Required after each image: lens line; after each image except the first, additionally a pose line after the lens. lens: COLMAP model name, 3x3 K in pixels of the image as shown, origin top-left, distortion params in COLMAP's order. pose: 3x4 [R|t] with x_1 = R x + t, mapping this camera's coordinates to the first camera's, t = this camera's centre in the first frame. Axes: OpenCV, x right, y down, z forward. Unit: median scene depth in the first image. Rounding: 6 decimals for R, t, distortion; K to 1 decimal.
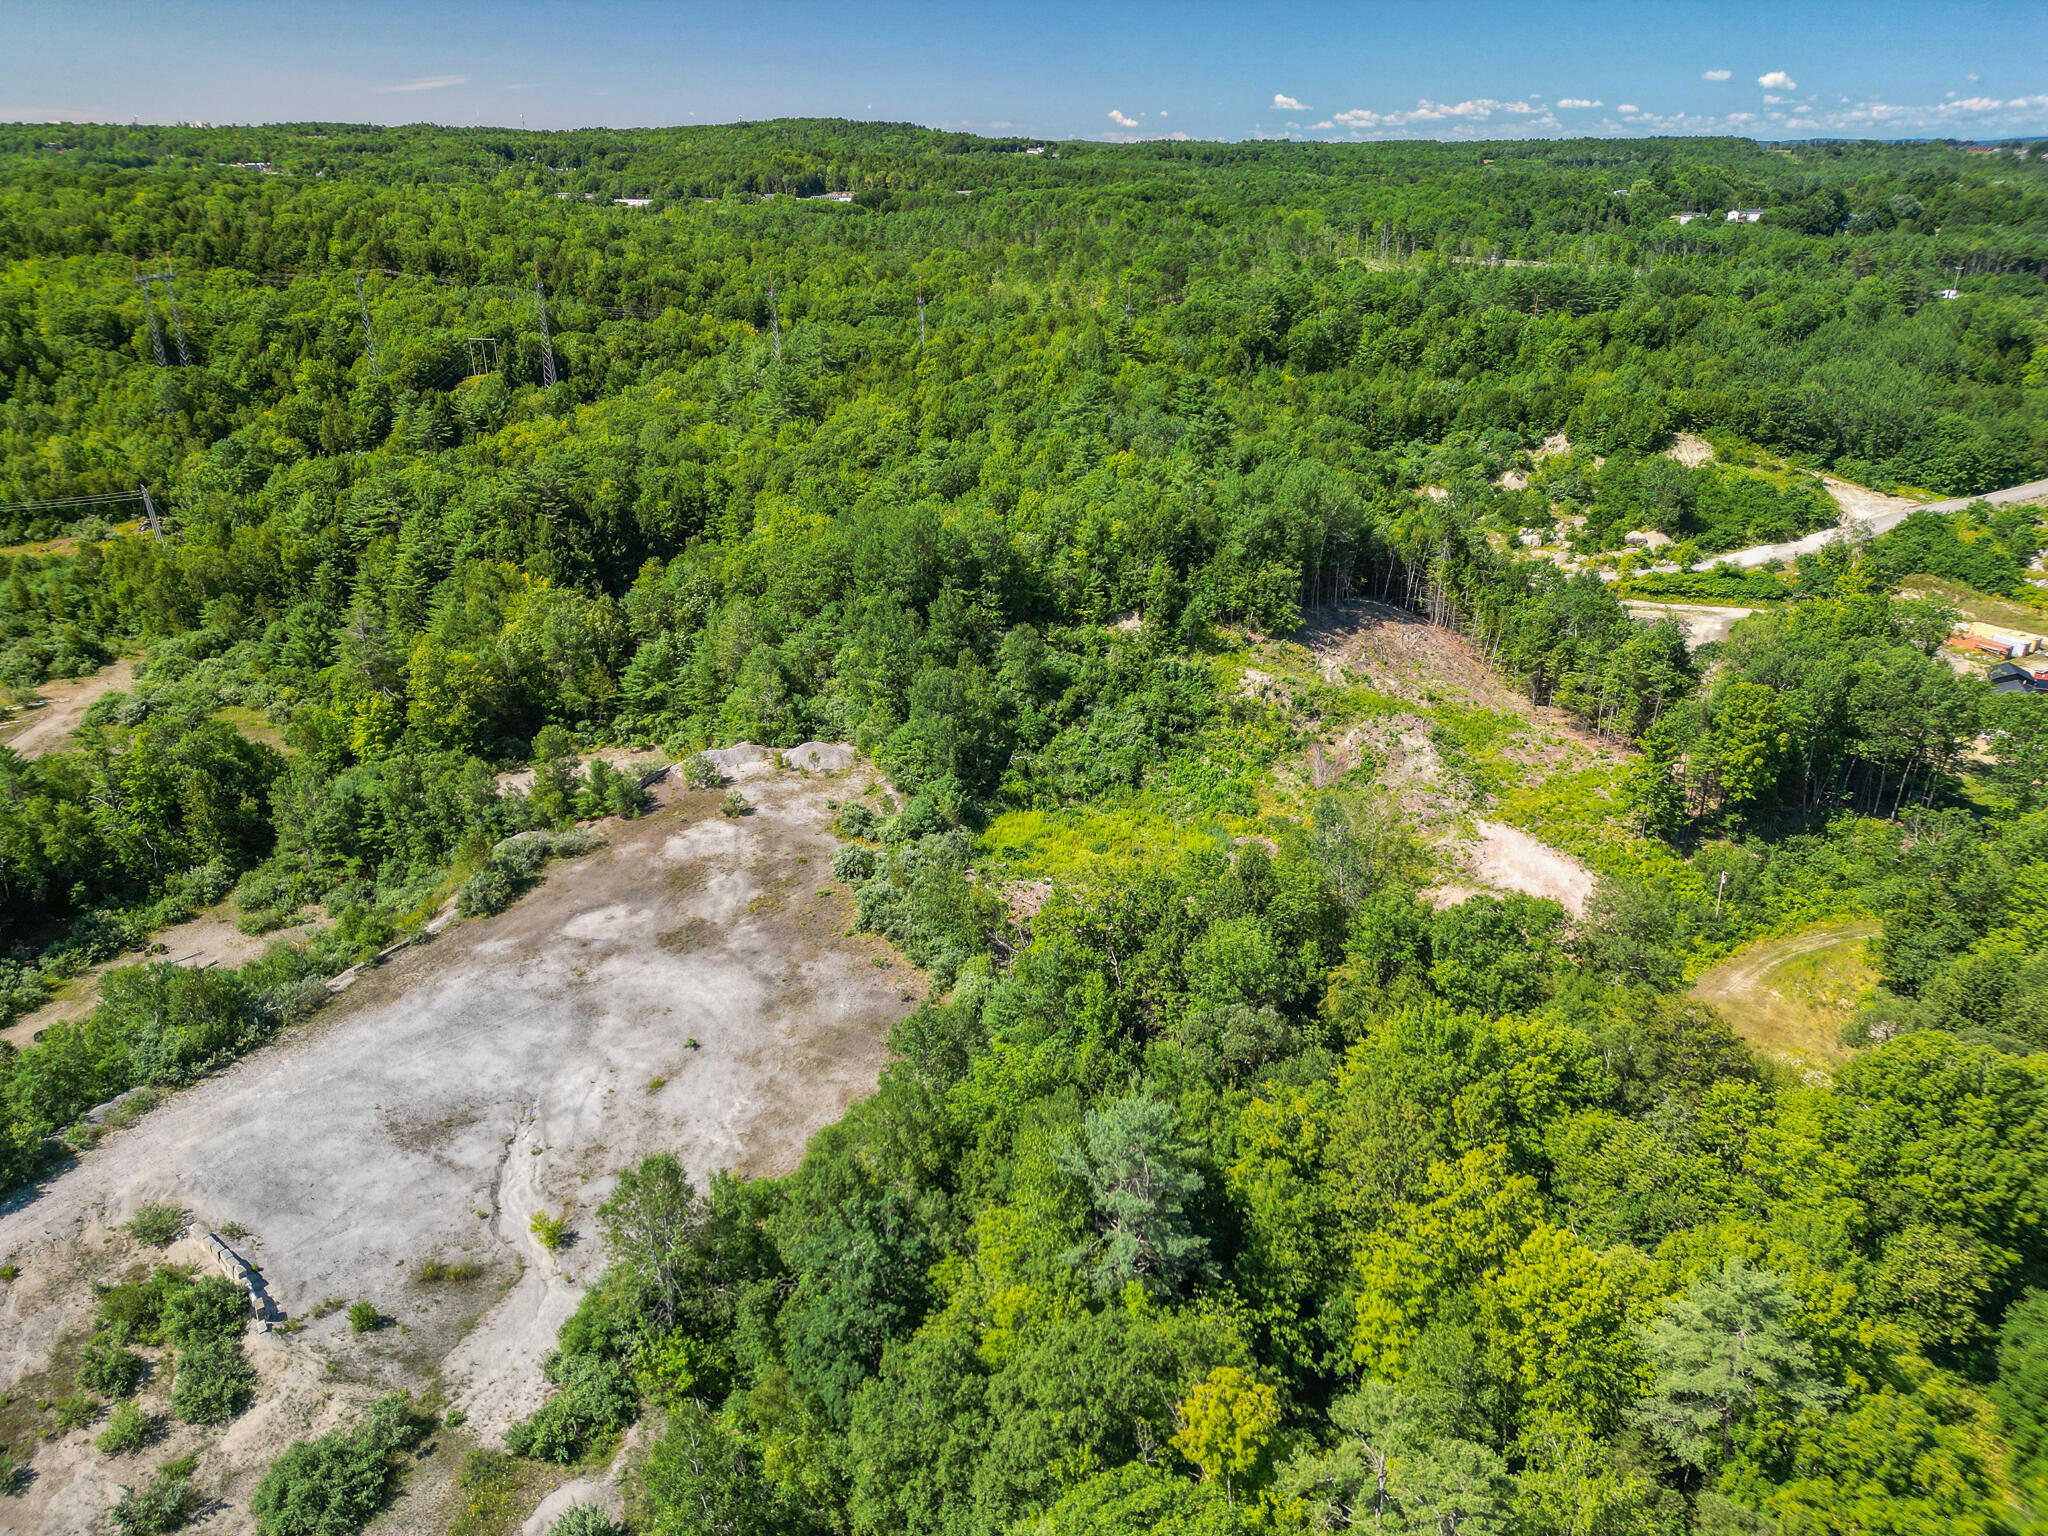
lens RADIAL K [[1424.8, 0, 1024.0], [0, 1424.8, 768.0], [0, 0, 1]] dist [0.080601, -0.072068]
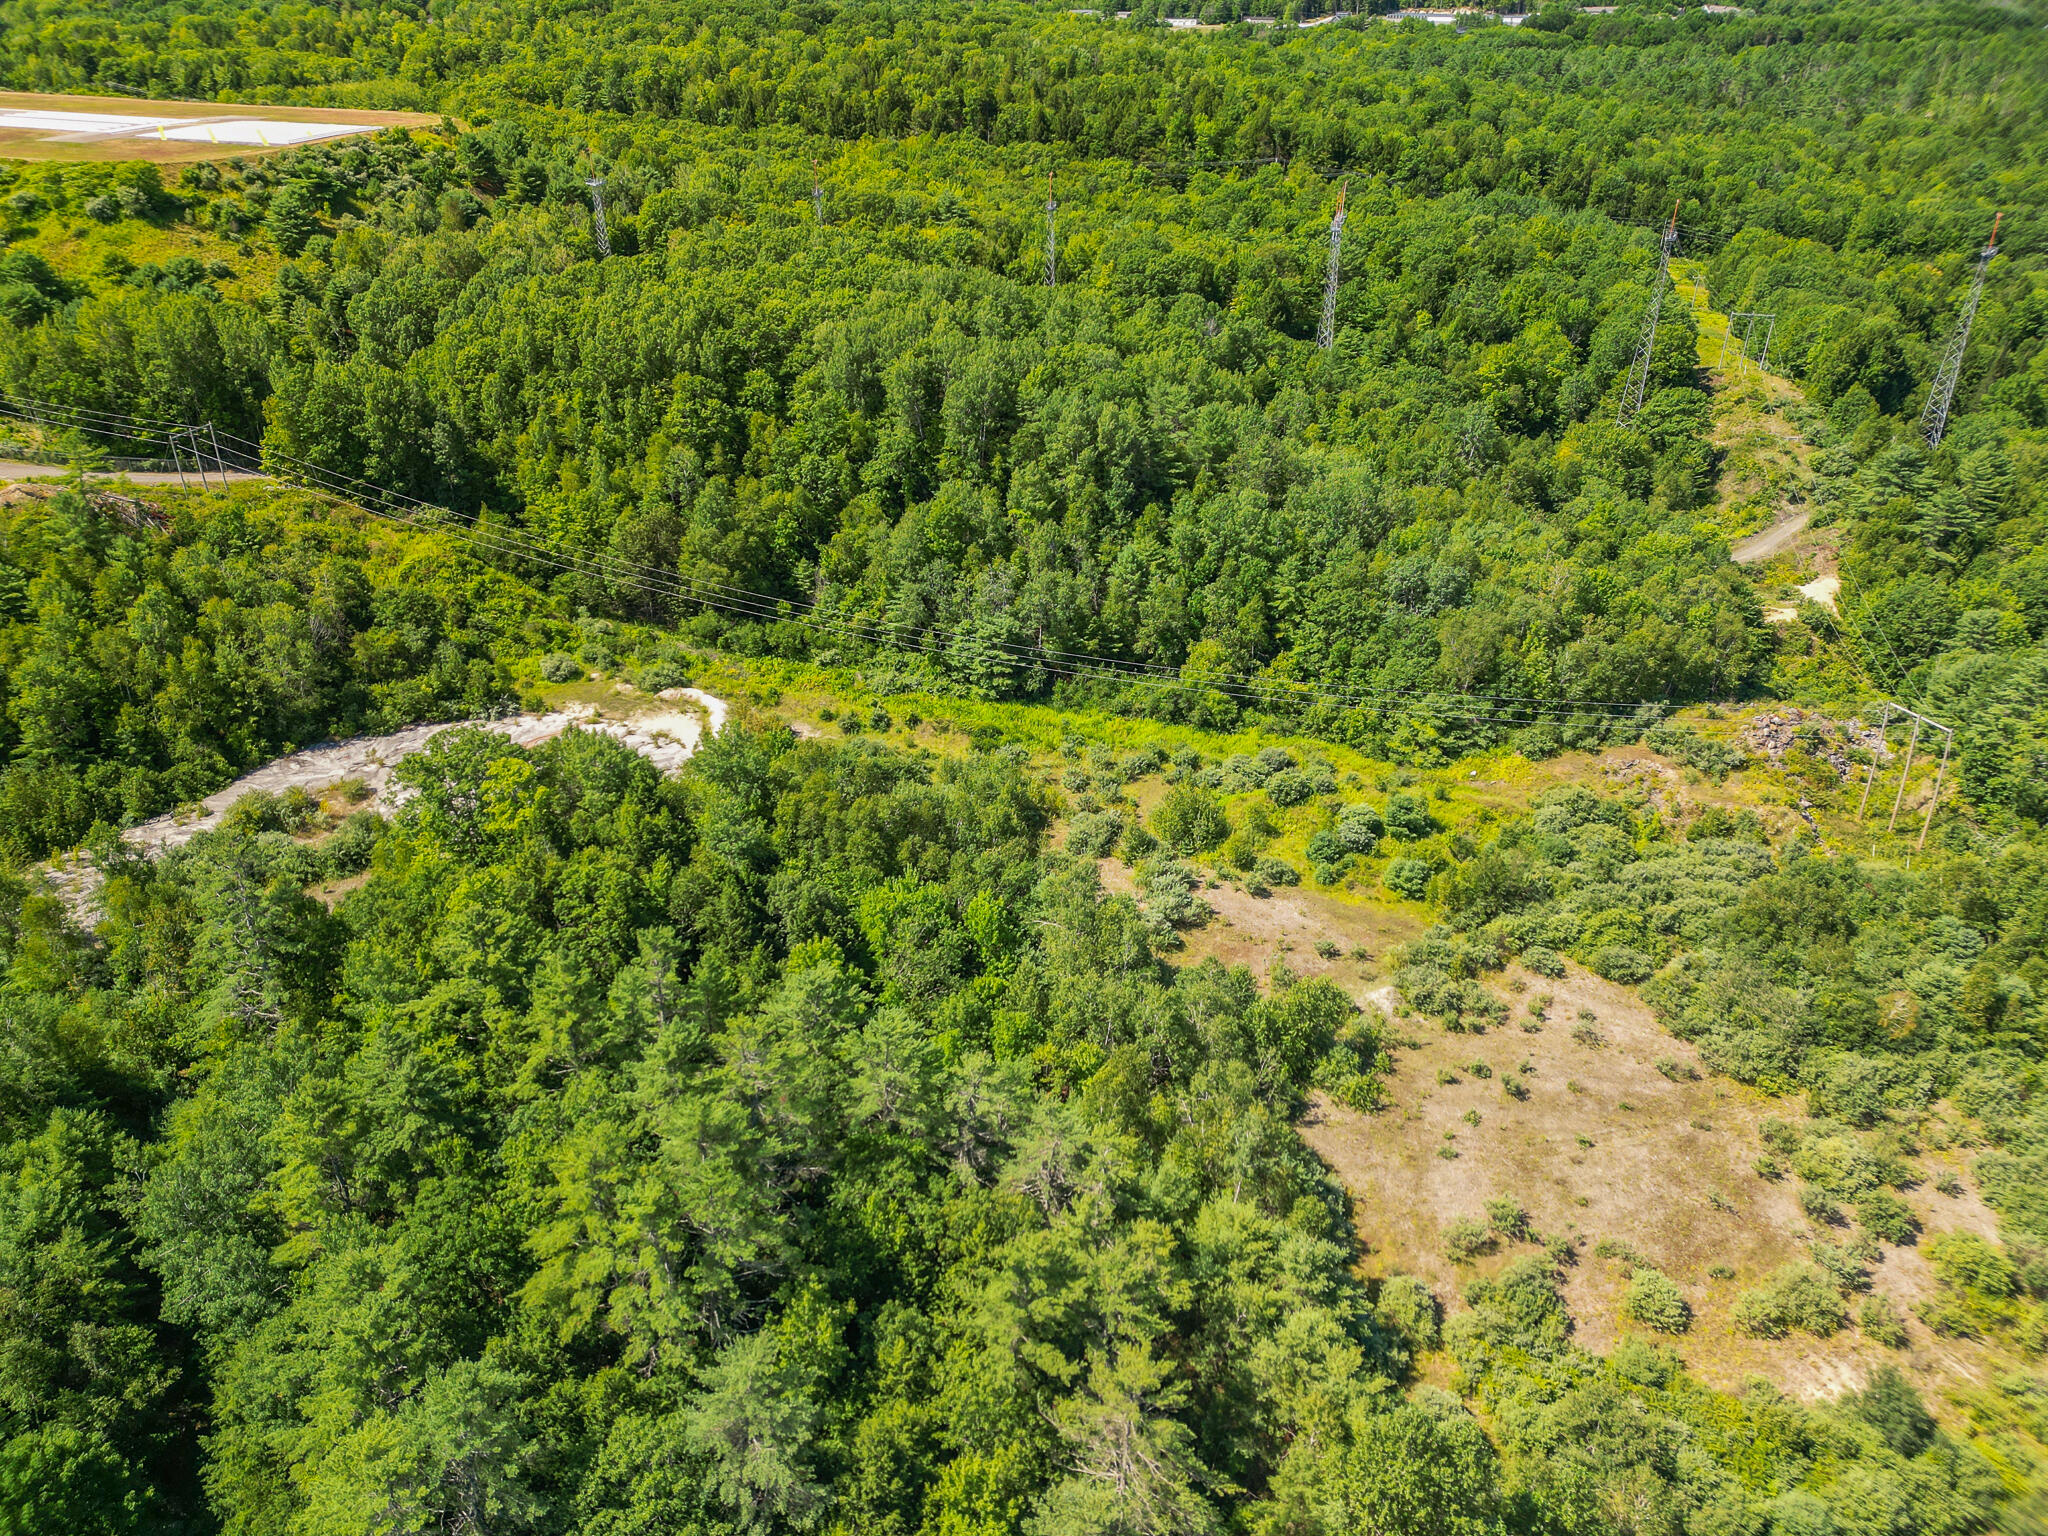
lens RADIAL K [[1423.5, 0, 1024.0], [0, 1423.5, 768.0], [0, 0, 1]] dist [0.154000, -0.221649]
pose [[0.982525, 0.098379, -0.158004, -0.774195], [-0.080686, 0.990112, 0.114748, -0.190596], [0.167730, -0.099994, 0.980749, 0.352381]]
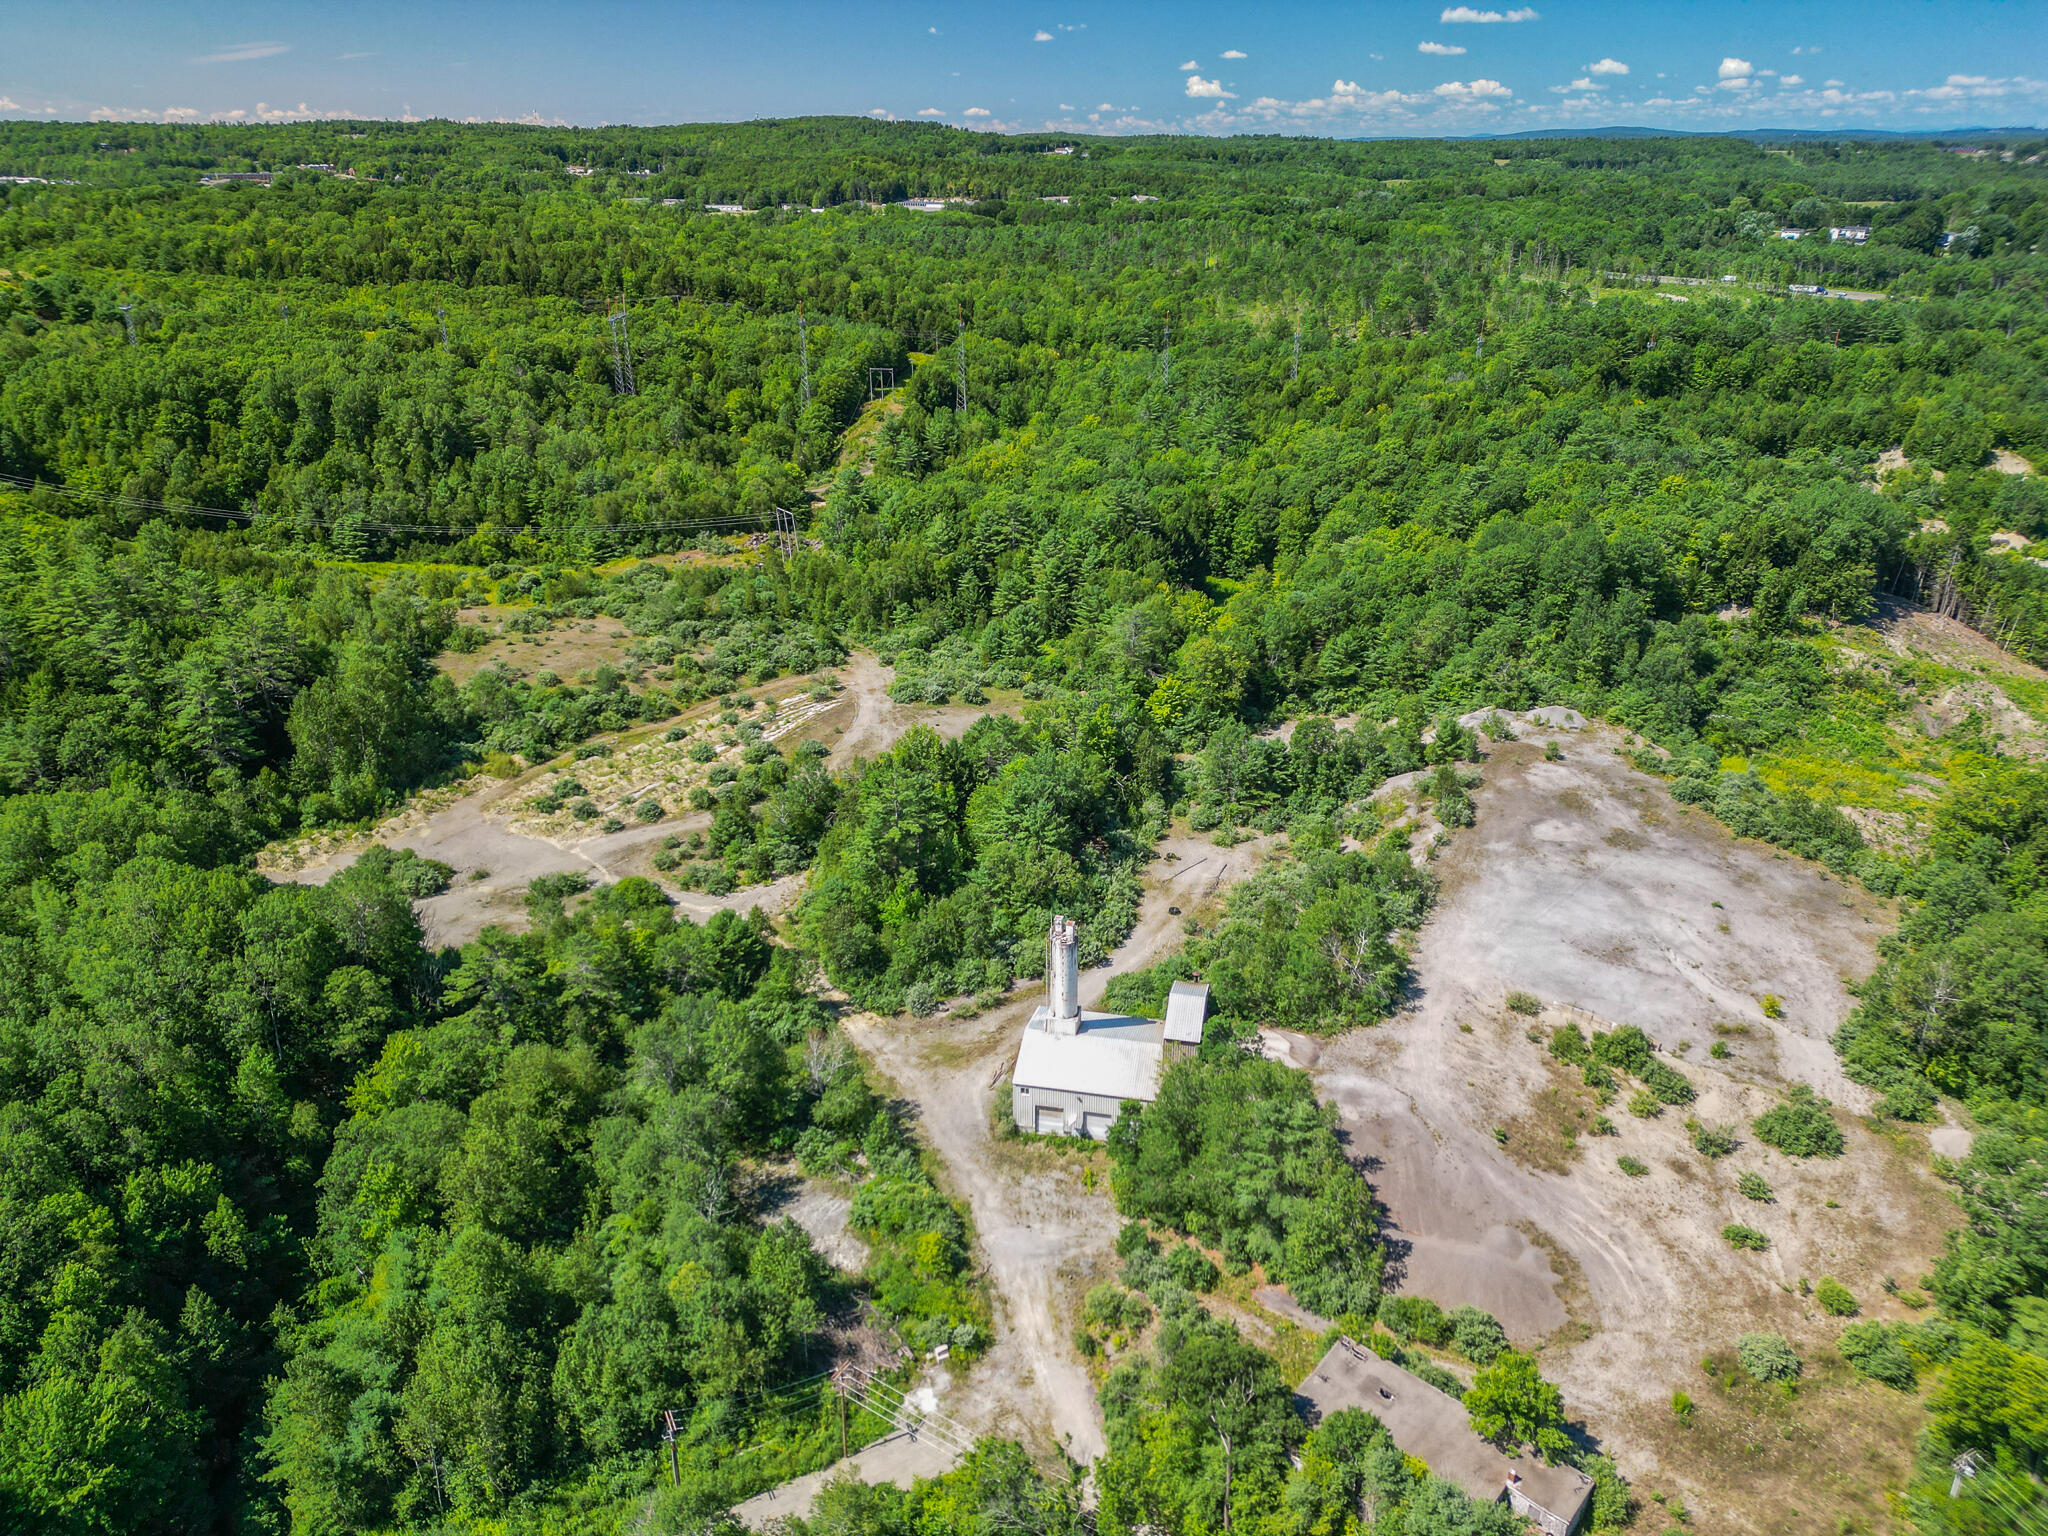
lens RADIAL K [[1424.8, 0, 1024.0], [0, 1424.8, 768.0], [0, 0, 1]] dist [0.080601, -0.072068]
pose [[0.999464, -0.010729, 0.030926, -0.402369], [0.010483, 0.999912, 0.008085, 0.013556], [-0.031010, -0.007756, 0.999489, -0.185515]]
